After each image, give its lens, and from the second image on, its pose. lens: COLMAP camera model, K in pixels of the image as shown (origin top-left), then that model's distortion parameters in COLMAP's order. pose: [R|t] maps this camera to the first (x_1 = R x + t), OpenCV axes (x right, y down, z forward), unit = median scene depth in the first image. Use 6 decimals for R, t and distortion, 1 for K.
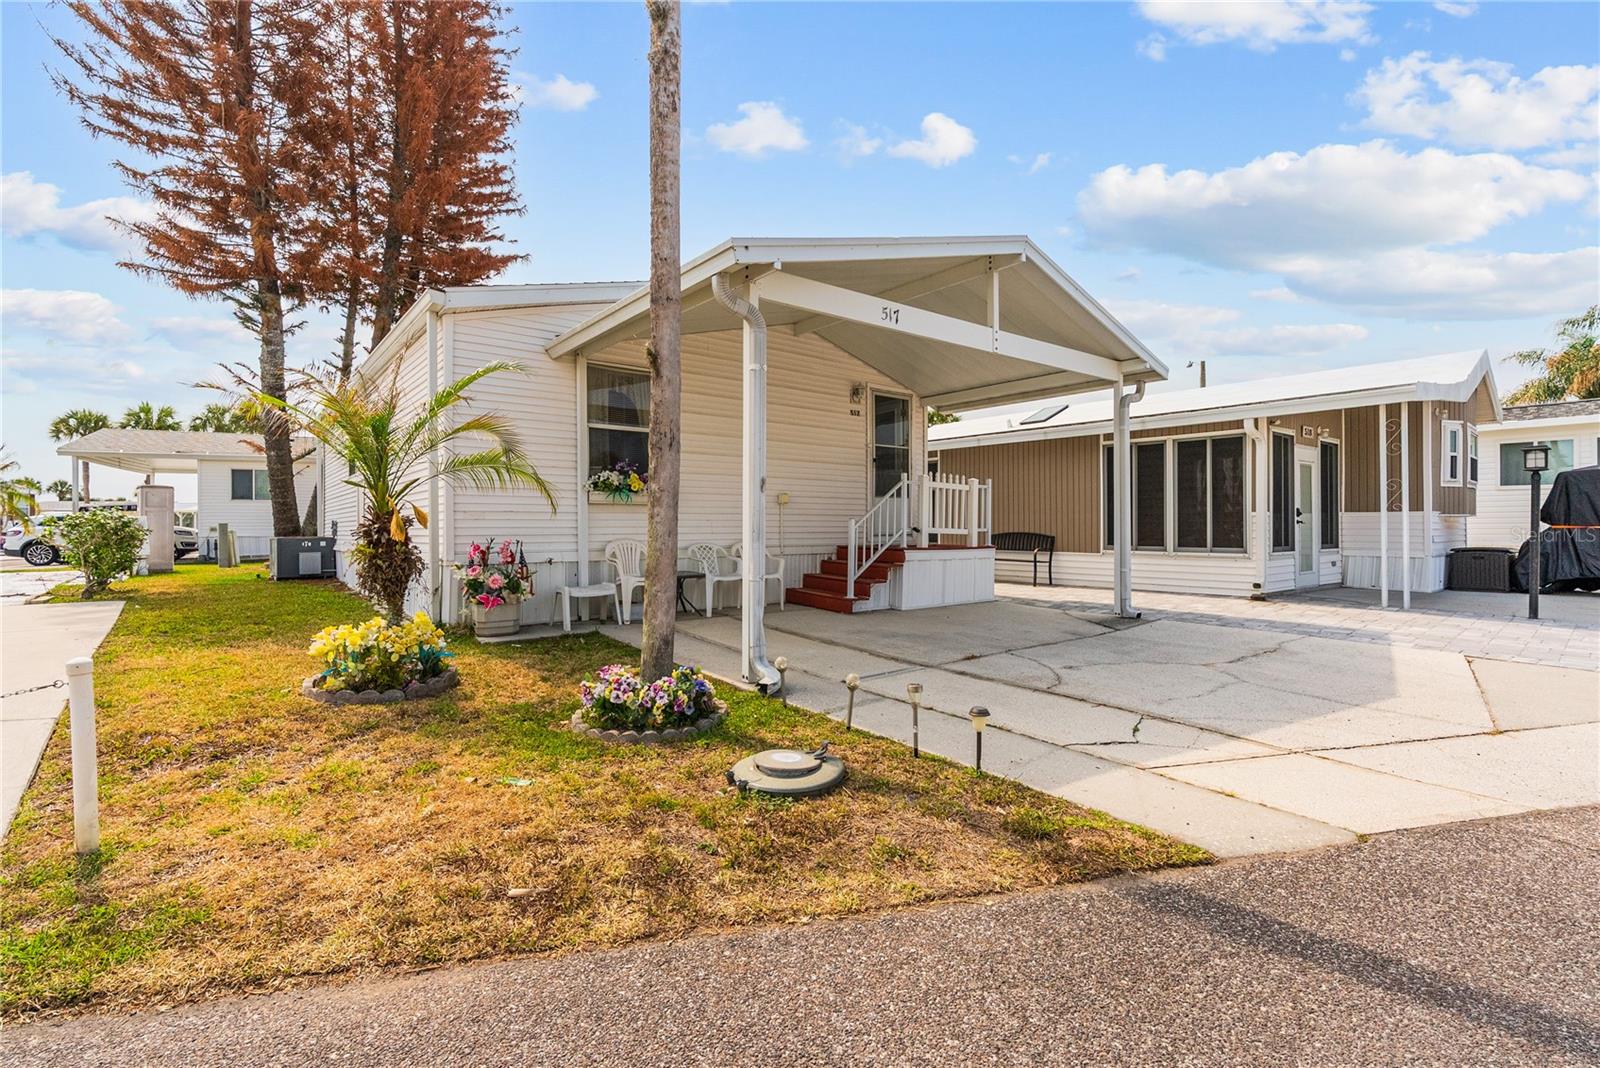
lens RADIAL K [[717.7, 0, 800.0], [0, 717.7, 534.0], [0, 0, 1]] dist [-0.003589, 0.000098]
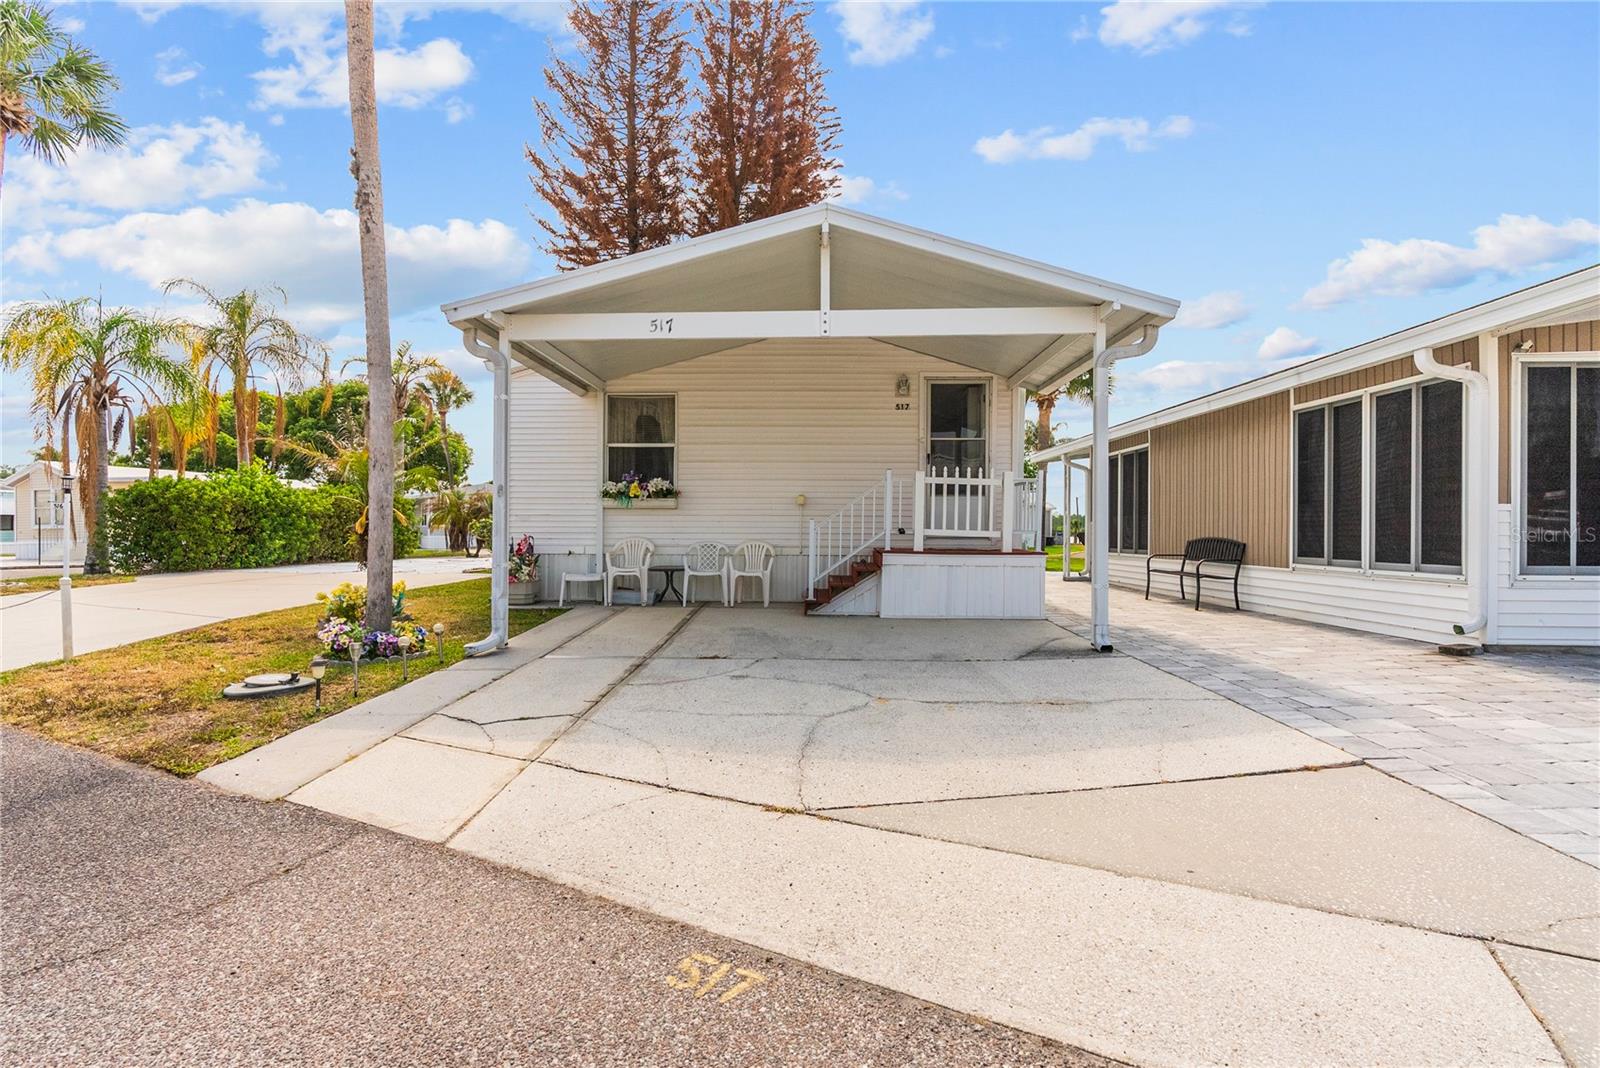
lens RADIAL K [[735.5, 0, 800.0], [0, 735.5, 534.0], [0, 0, 1]] dist [-0.001532, -0.000020]
pose [[0.761546, 0.006680, -0.648076, 0.656208], [-0.012649, 0.999910, -0.004557, 0.003607], [0.647987, 0.011668, 0.761562, 0.203822]]
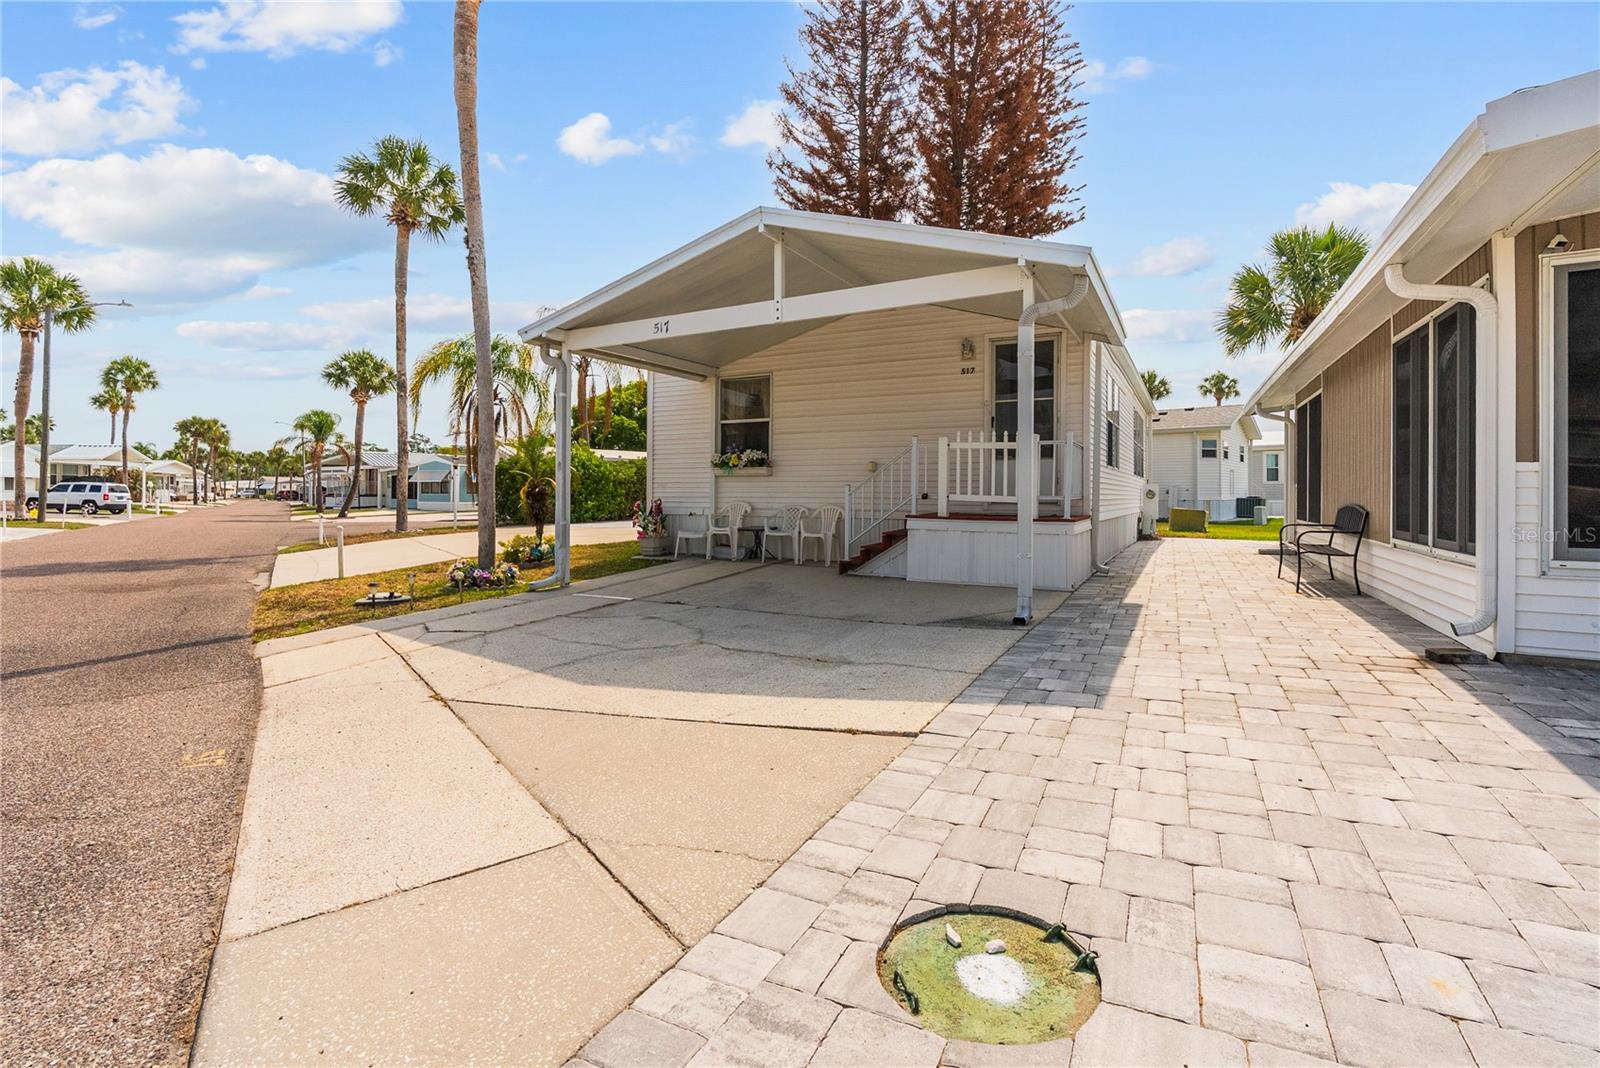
lens RADIAL K [[735.6, 0, 809.1], [0, 735.6, 496.1], [0, 0, 1]] dist [-0.002067, 0.000104]
pose [[0.393319, 0.007653, -0.919370, 0.957774], [-0.013404, 0.999907, 0.002589, -0.006696], [0.919304, 0.011305, 0.393385, 0.482198]]
